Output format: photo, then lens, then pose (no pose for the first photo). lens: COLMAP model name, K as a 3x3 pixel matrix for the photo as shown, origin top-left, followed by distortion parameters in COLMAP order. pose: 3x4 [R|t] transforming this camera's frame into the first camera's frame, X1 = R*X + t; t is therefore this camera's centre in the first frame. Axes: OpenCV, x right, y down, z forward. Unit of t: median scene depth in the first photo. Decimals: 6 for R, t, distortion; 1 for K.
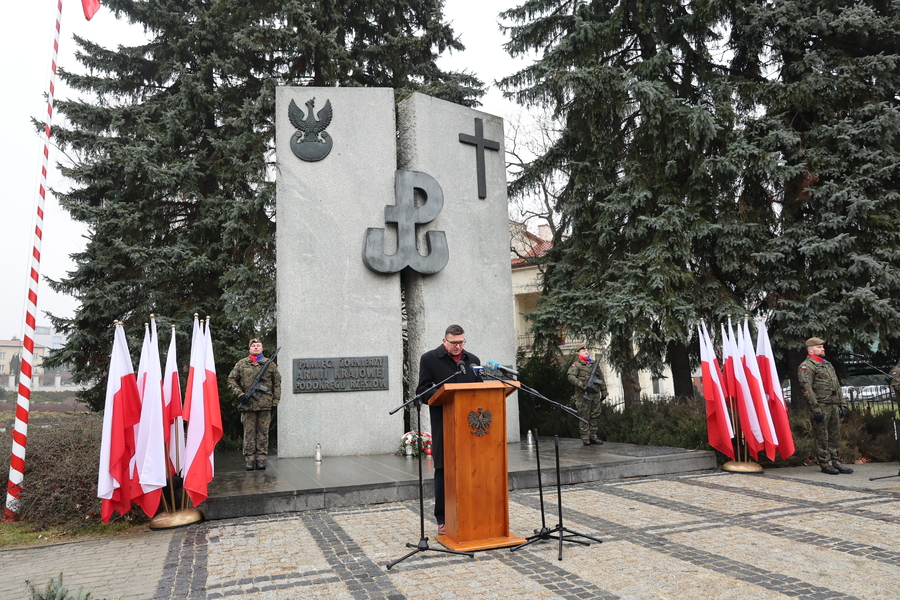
lens RADIAL K [[615.3, 0, 437.0], [0, 615.3, 298.5], [0, 0, 1]] dist [-0.038405, 0.000782]
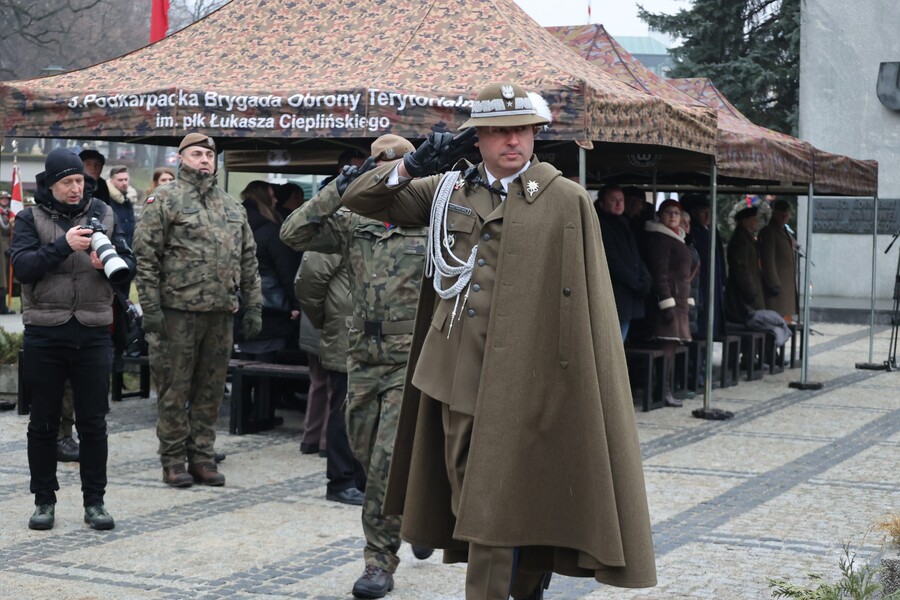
lens RADIAL K [[1860.1, 0, 402.9], [0, 1860.1, 301.6], [0, 0, 1]] dist [-0.034764, -0.013075]
pose [[0.696589, 0.082640, -0.712695, 1.476955], [0.068318, 0.981191, 0.180547, -0.328757], [0.714211, -0.174457, 0.677841, -1.556514]]
